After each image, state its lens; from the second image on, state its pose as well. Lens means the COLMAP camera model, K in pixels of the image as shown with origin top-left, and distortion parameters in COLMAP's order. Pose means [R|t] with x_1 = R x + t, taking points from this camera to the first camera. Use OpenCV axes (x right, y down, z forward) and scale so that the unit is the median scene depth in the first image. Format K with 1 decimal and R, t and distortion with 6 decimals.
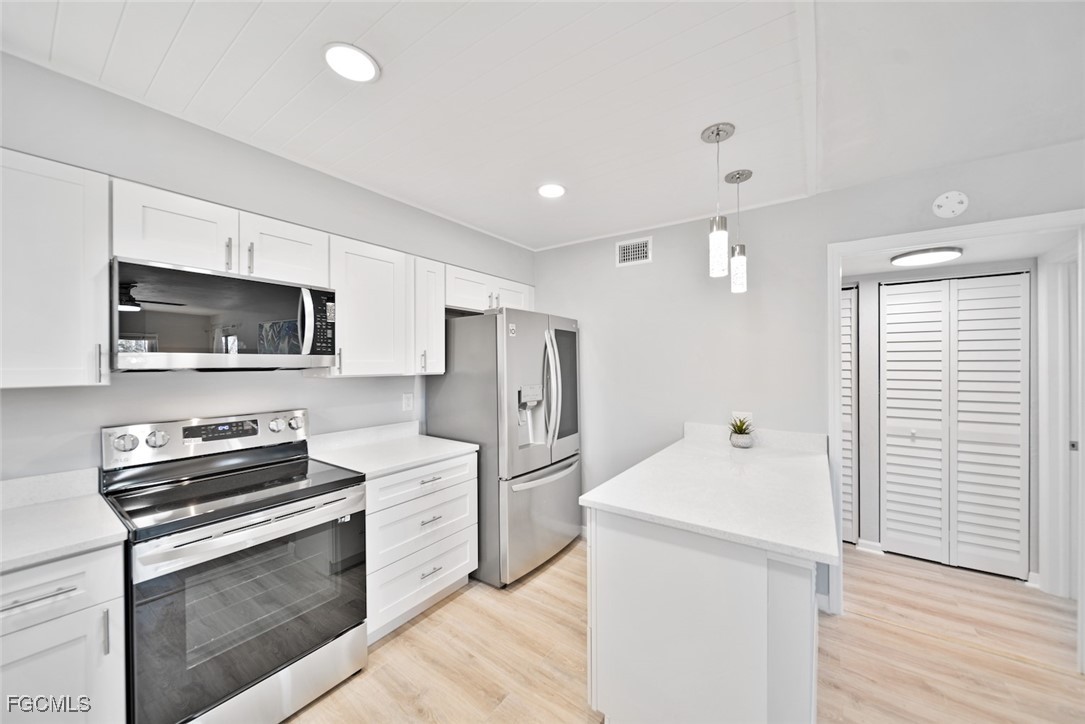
lens RADIAL K [[386.5, 0, 545.6], [0, 386.5, 362.6], [0, 0, 1]] dist [-0.001407, -0.000194]
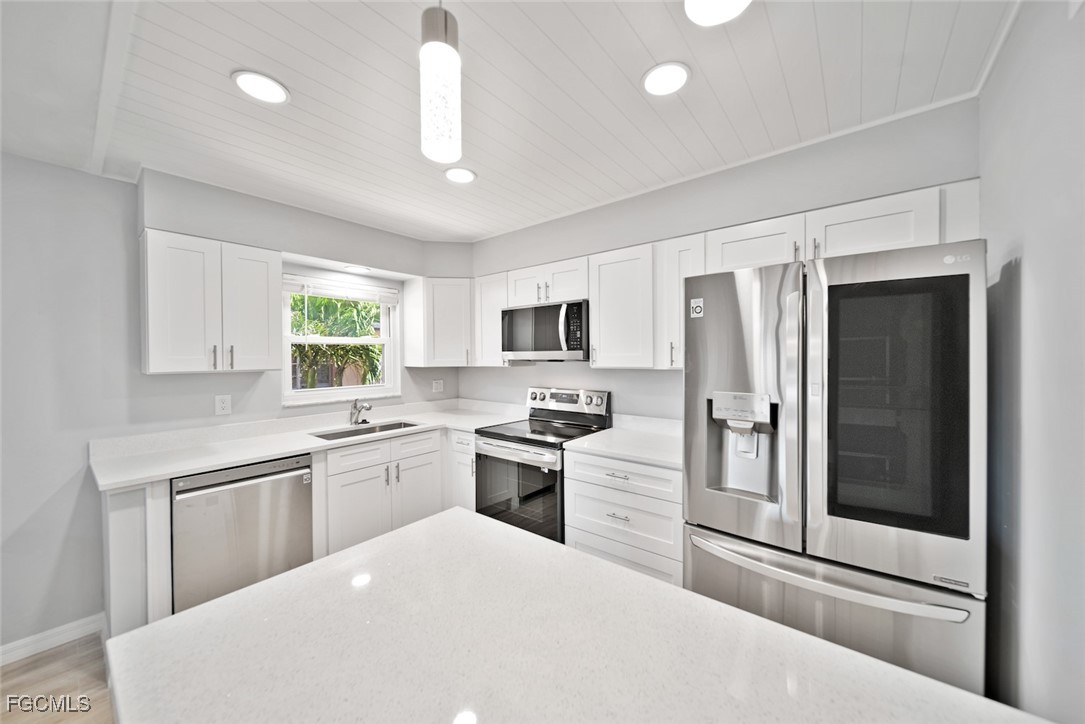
lens RADIAL K [[385.6, 0, 550.8], [0, 385.6, 361.3], [0, 0, 1]] dist [0.000164, -0.000035]
pose [[-0.051976, 0.014929, -0.998537, 0.754268], [0.007470, 0.999866, 0.014560, -0.003113], [0.998620, -0.006702, -0.052080, 0.971063]]
